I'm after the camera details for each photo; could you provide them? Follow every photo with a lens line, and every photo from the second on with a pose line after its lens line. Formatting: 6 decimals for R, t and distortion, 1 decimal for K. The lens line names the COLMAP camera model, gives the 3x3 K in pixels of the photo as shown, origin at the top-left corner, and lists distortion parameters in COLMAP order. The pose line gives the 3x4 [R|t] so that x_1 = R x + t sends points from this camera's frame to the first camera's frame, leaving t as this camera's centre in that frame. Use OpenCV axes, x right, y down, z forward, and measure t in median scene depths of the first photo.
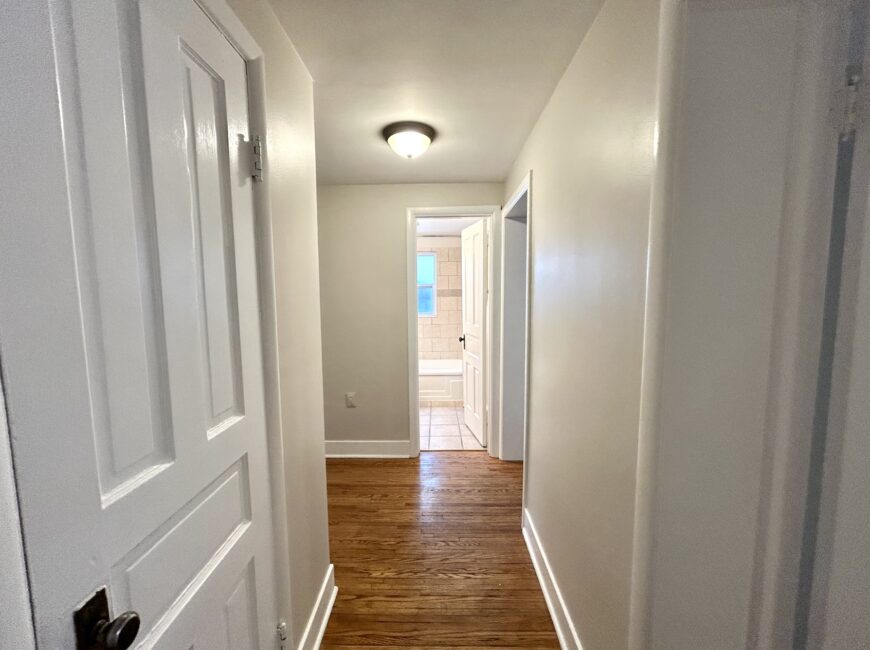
lens RADIAL K [[359.6, 0, 435.0], [0, 359.6, 325.0], [0, 0, 1]] dist [0.001325, 0.000421]
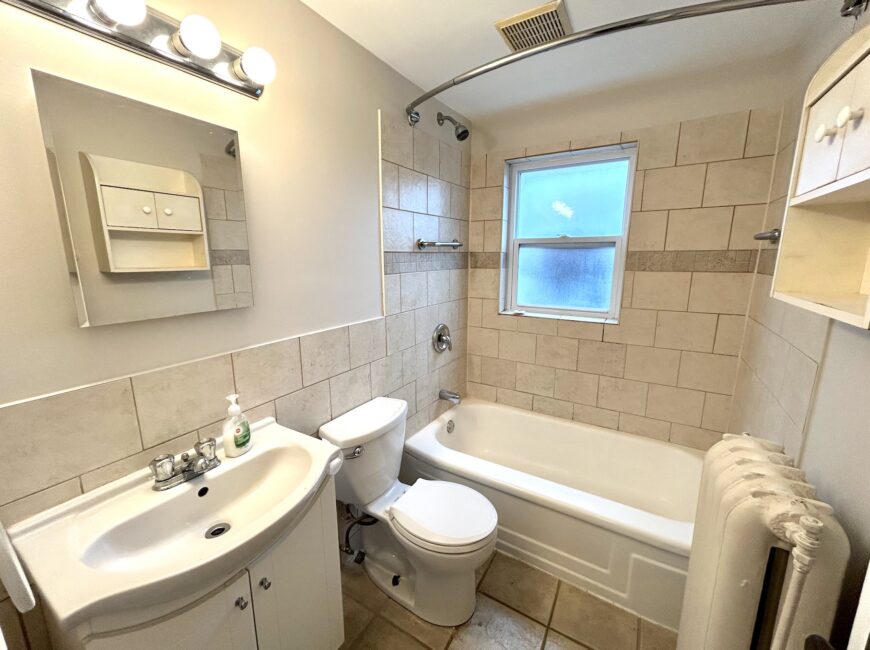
lens RADIAL K [[354.1, 0, 431.6], [0, 354.1, 325.6], [0, 0, 1]] dist [-0.000110, 0.000270]
pose [[0.860628, 0.105199, -0.498250, 0.022754], [-0.056111, 0.992062, 0.112540, -0.052262], [0.506134, -0.068898, 0.859699, 0.585148]]
